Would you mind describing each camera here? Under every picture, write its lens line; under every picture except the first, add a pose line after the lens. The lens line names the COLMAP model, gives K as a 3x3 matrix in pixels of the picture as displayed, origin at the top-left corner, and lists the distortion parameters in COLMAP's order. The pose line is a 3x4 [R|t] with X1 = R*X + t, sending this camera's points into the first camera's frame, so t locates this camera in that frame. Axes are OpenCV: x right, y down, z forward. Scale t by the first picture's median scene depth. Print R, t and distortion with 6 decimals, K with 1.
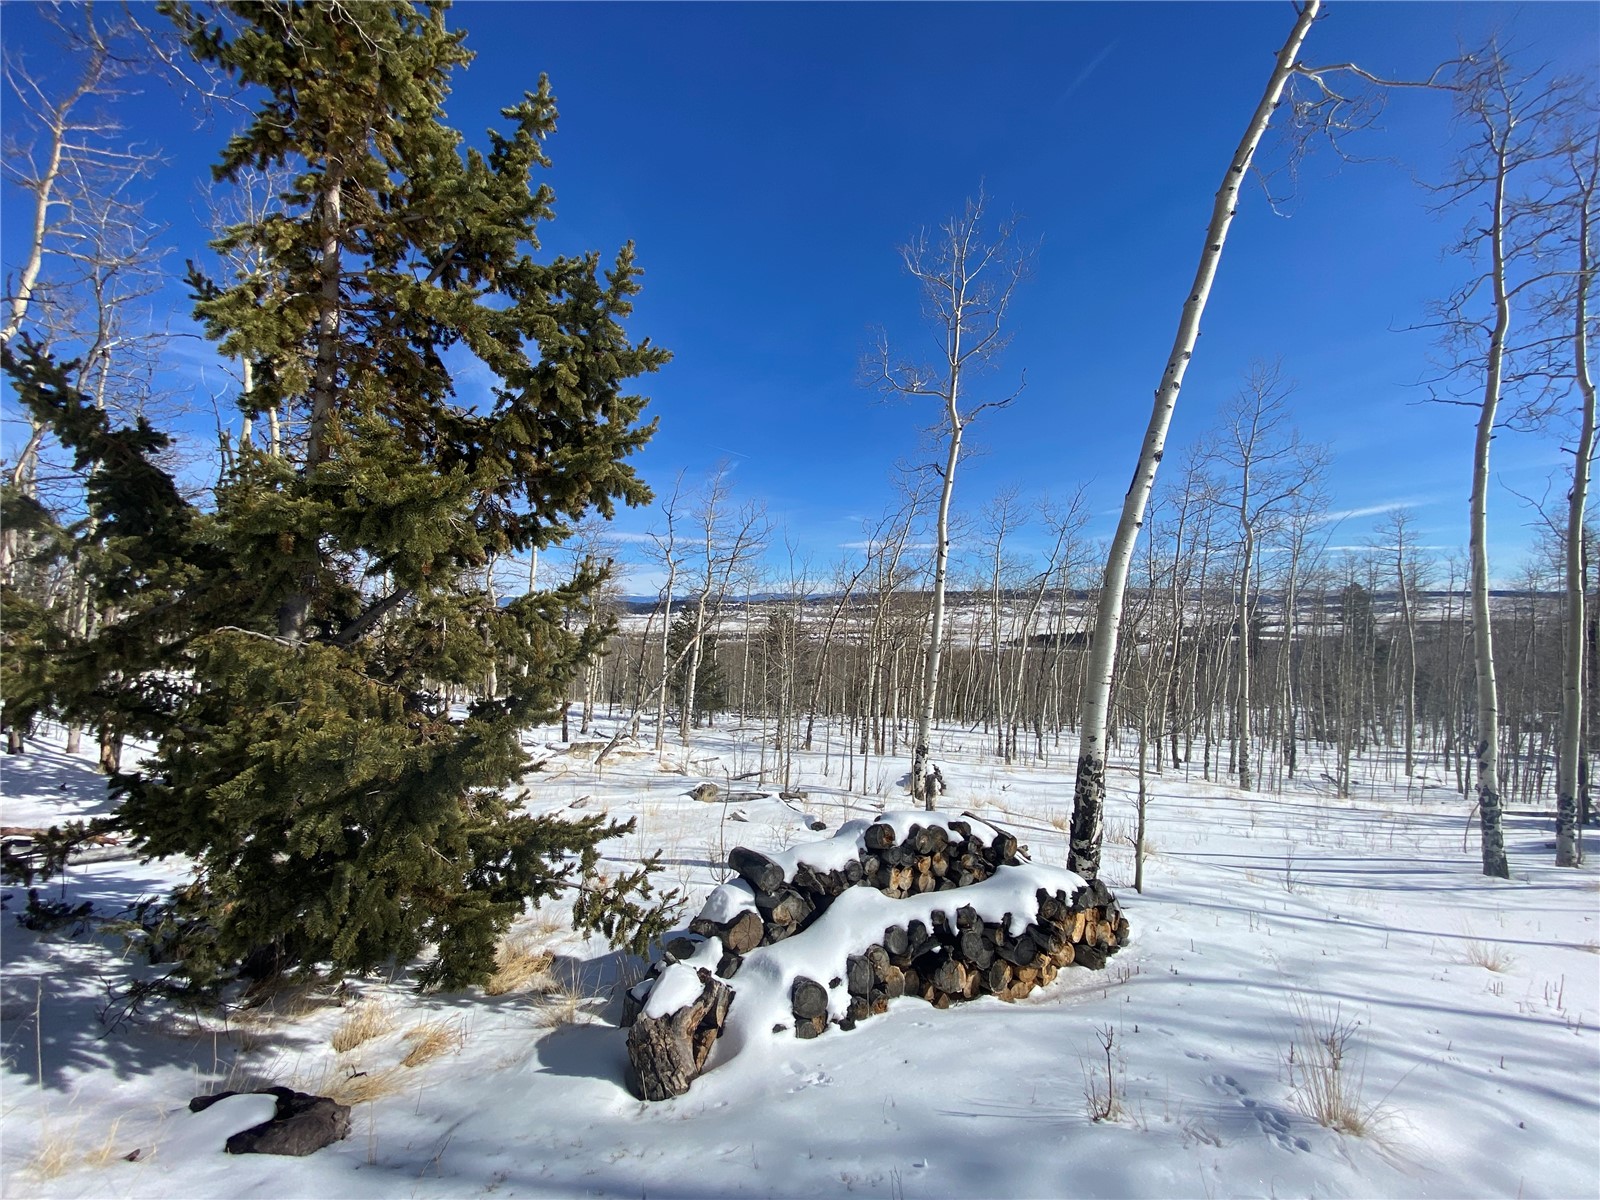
lens RADIAL K [[650.4, 0, 799.4], [0, 650.4, 593.4], [0, 0, 1]] dist [-0.003815, -0.001923]
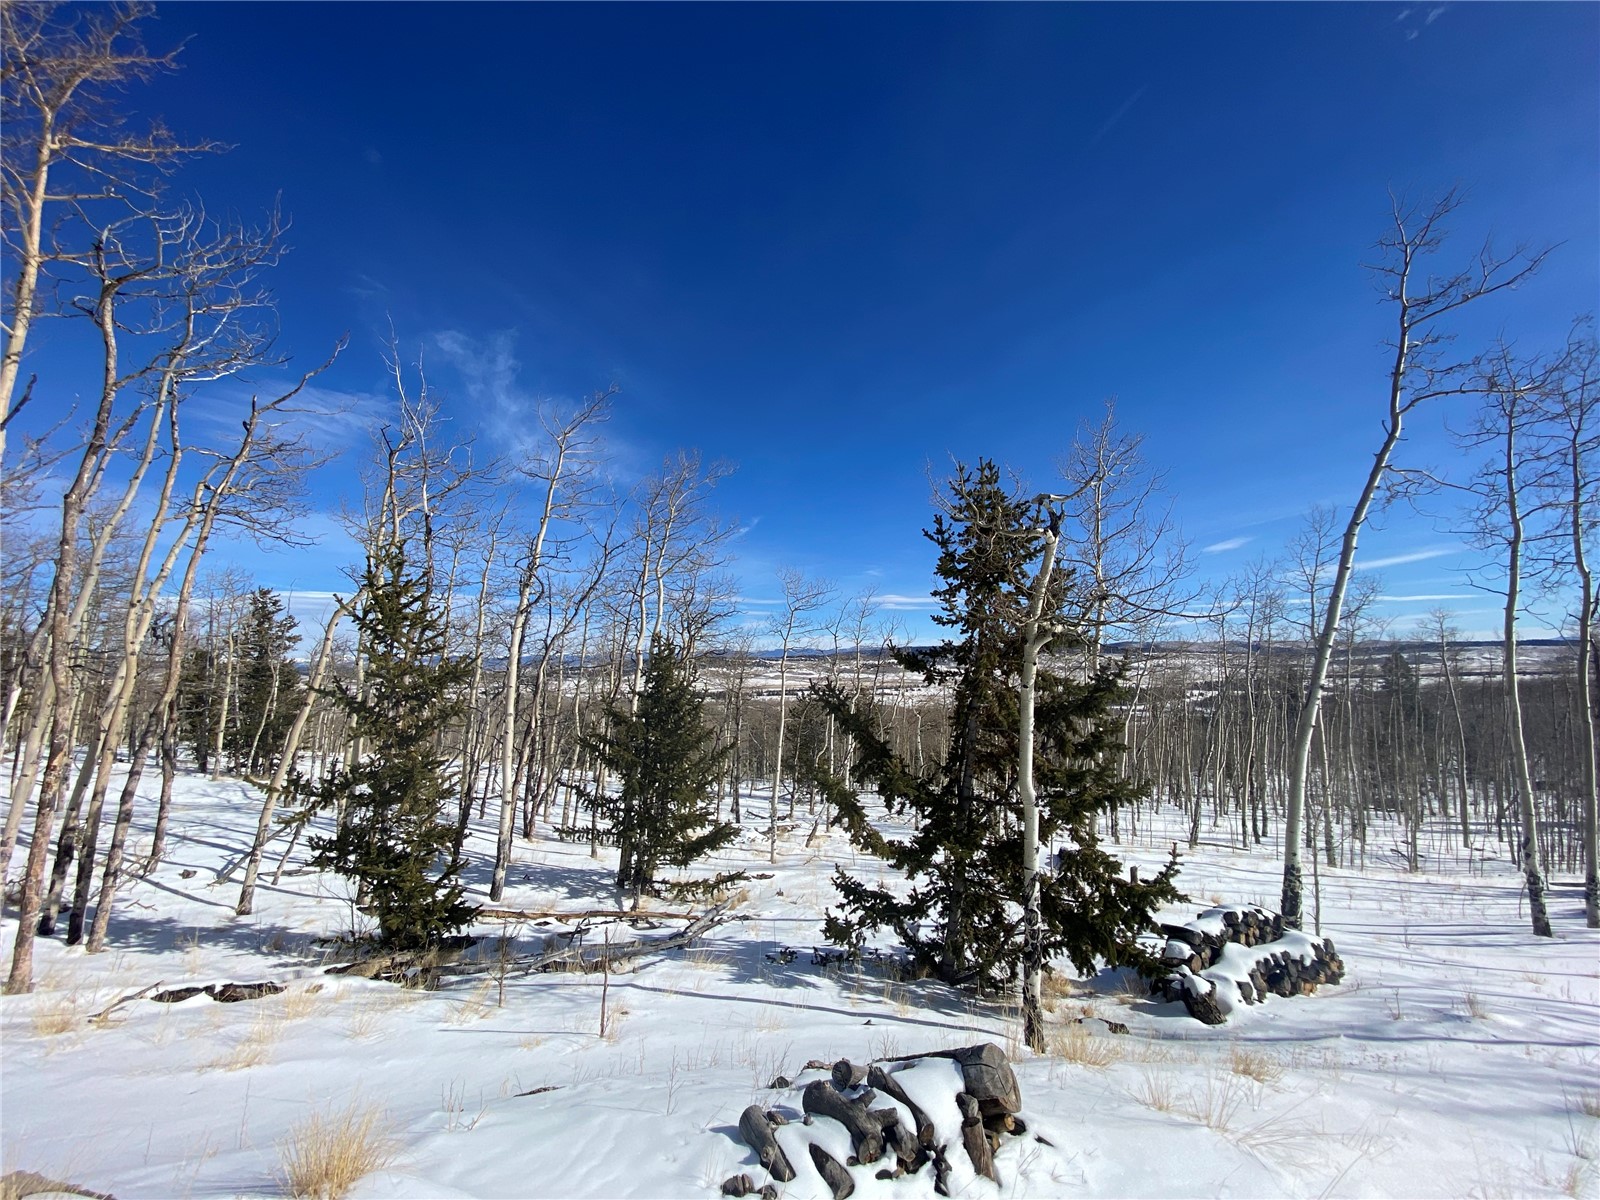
lens RADIAL K [[680.9, 0, 802.2], [0, 680.9, 598.6], [0, 0, 1]] dist [-0.020552, -0.000788]
pose [[0.999912, -0.006879, -0.011355, -0.282482], [0.006088, 0.997645, -0.068312, -0.114022], [0.011798, 0.068237, 0.997599, -0.276757]]
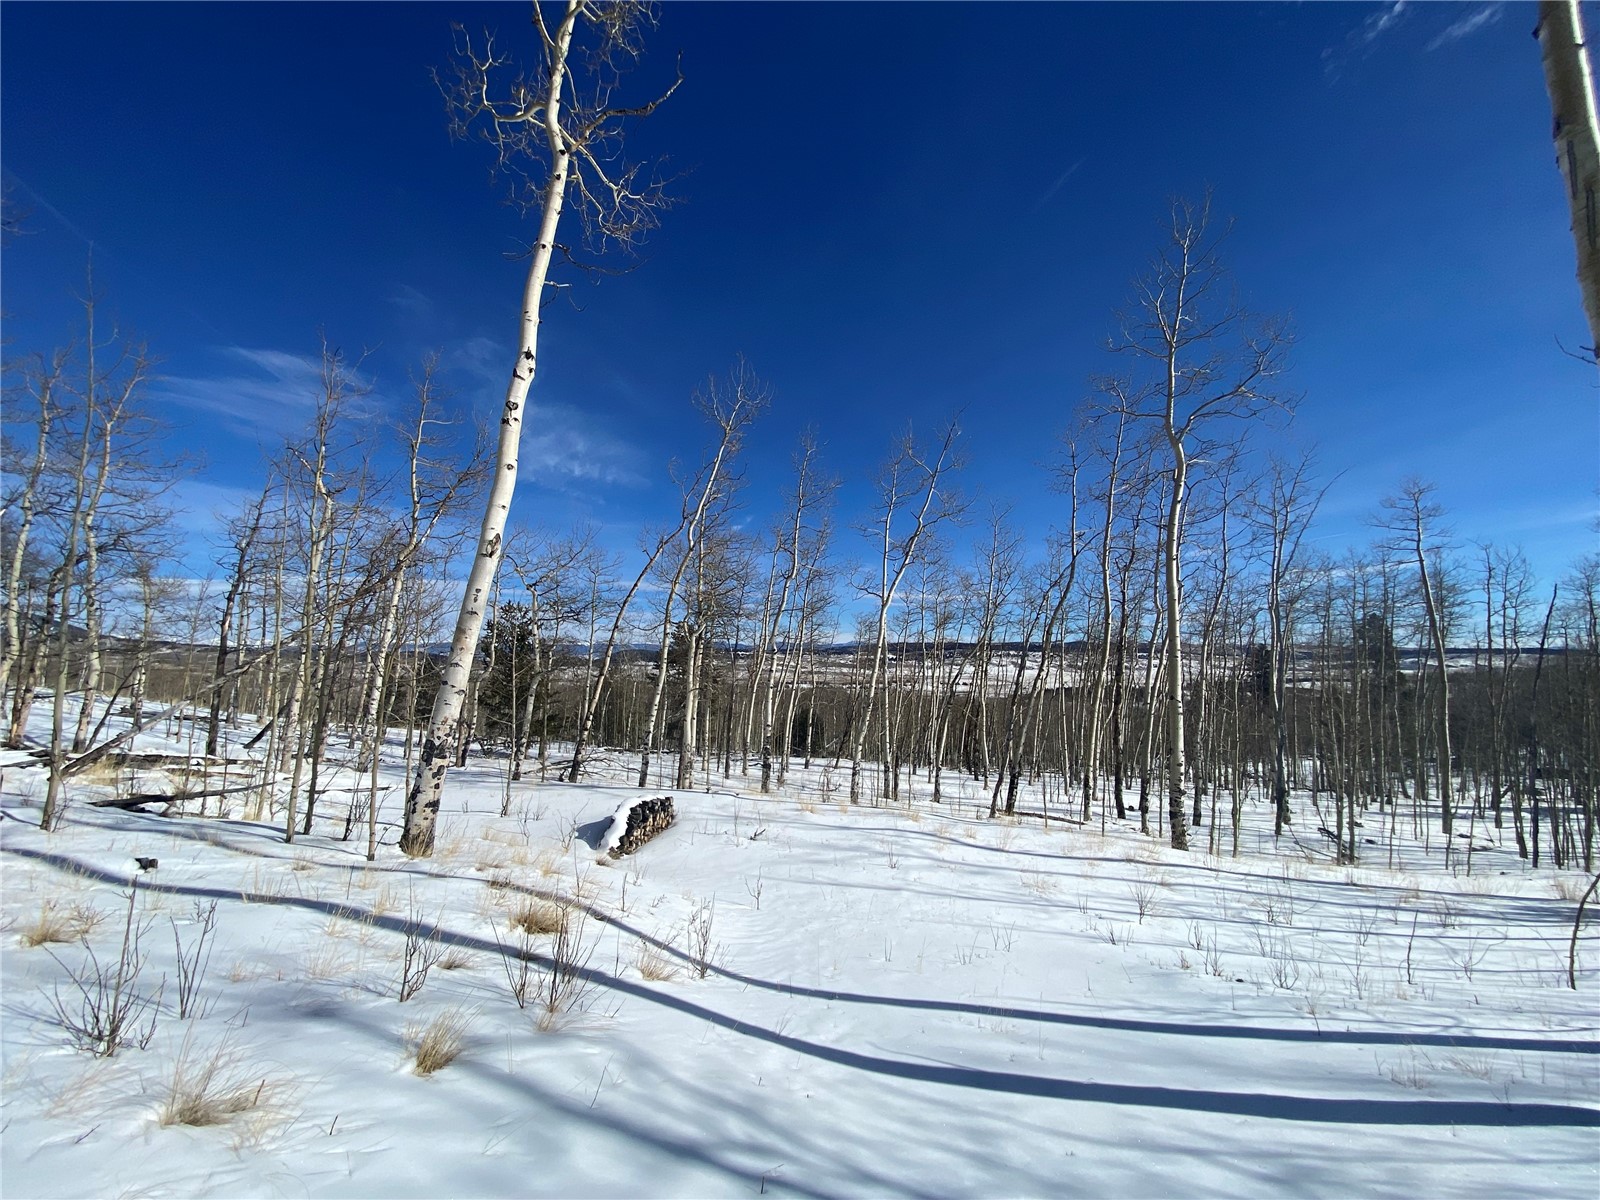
lens RADIAL K [[650.4, 0, 795.0], [0, 650.4, 607.2], [0, 0, 1]] dist [-0.003815, -0.001923]
pose [[0.999627, 0.004950, -0.026860, 0.367185], [-0.006565, 0.998154, -0.060383, 0.122834], [0.026512, 0.060537, 0.997814, 0.387476]]
